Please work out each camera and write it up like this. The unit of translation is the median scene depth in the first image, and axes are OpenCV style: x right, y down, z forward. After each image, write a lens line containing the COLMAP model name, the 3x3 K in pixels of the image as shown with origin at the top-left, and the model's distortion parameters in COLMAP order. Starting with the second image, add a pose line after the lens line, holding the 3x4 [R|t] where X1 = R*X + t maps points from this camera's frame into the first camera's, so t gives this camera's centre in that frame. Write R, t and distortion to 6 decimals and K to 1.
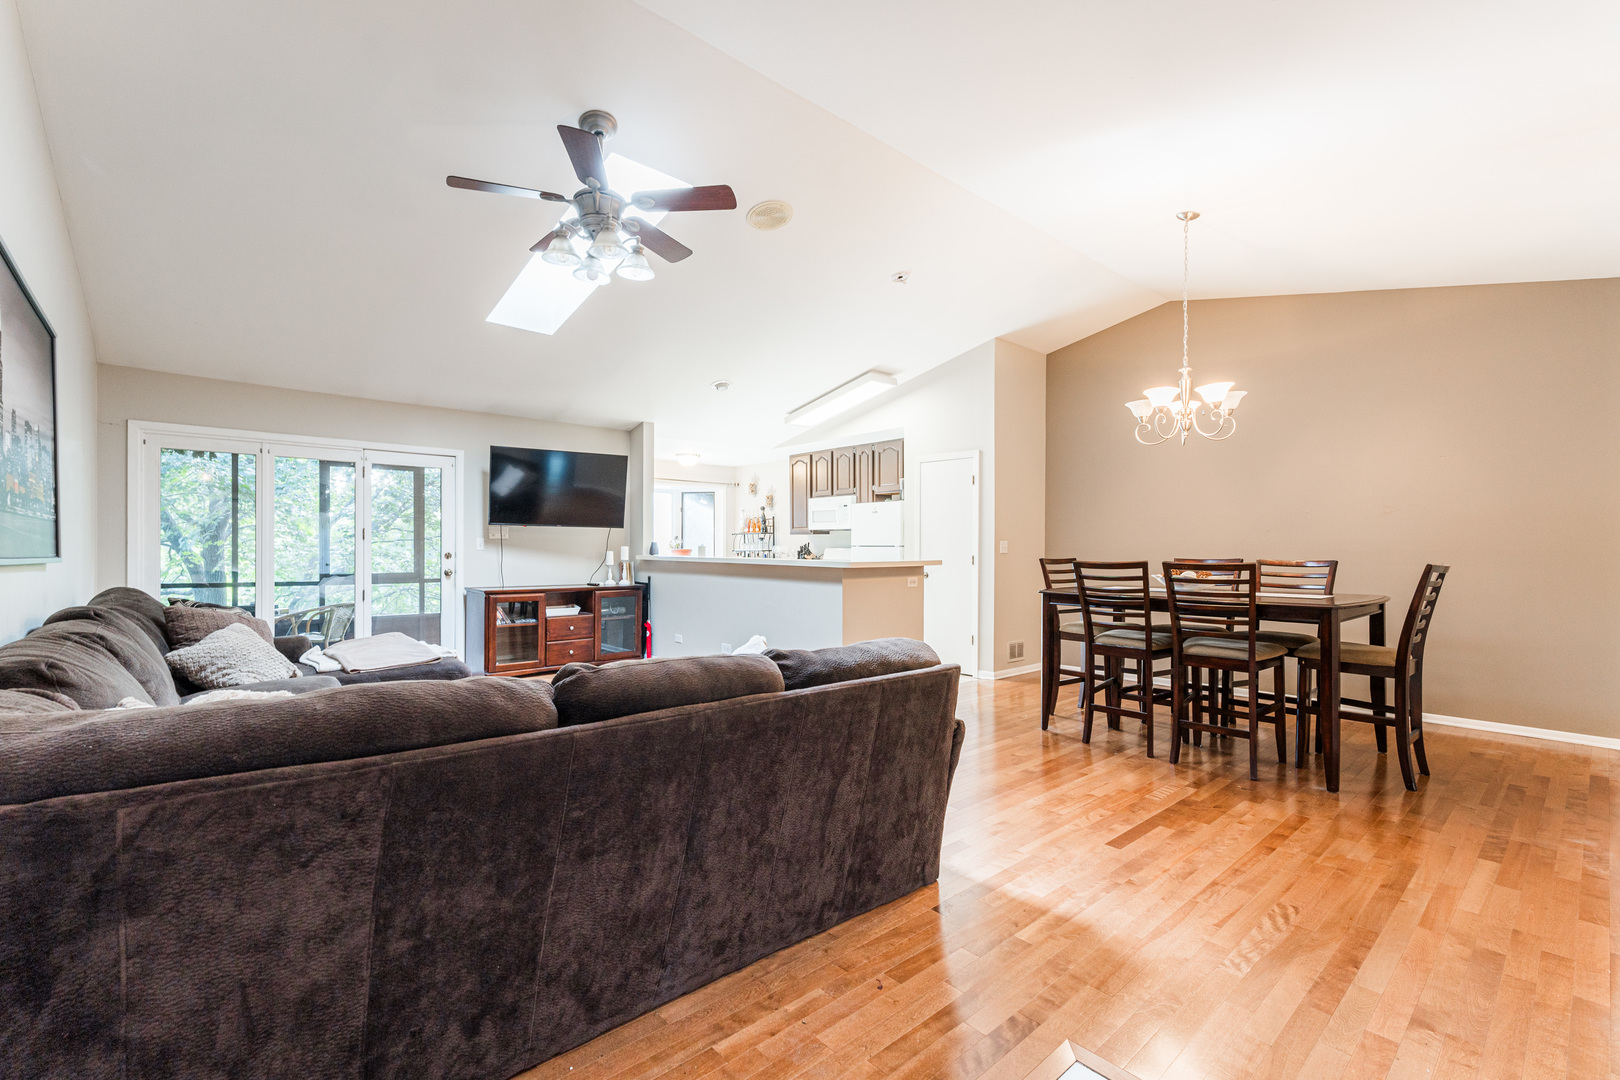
lens RADIAL K [[676.7, 0, 798.3], [0, 676.7, 538.0], [0, 0, 1]] dist [0.001475, 0.000123]
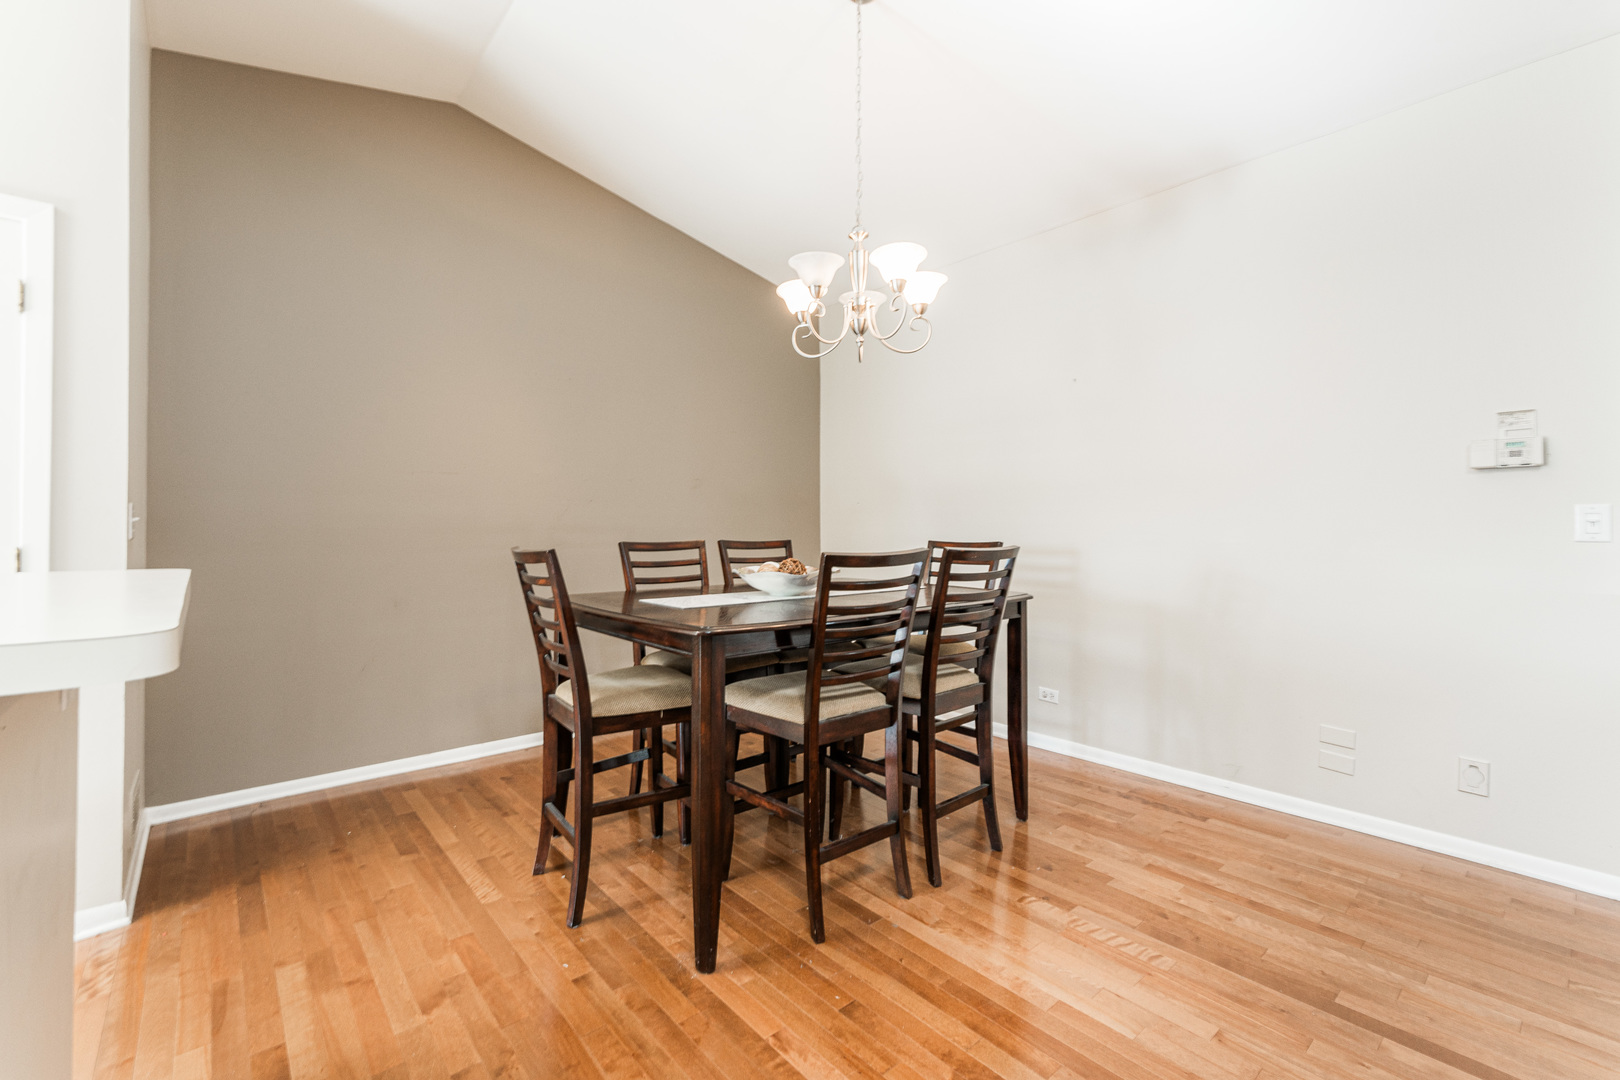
lens RADIAL K [[676.7, 0, 798.3], [0, 676.7, 538.0], [0, 0, 1]] dist [0.001475, 0.000123]
pose [[0.025888, -0.002379, 0.999662, -0.048377], [-0.014527, 0.999891, 0.002756, 0.029898], [-0.999559, -0.014593, 0.025850, 1.263139]]
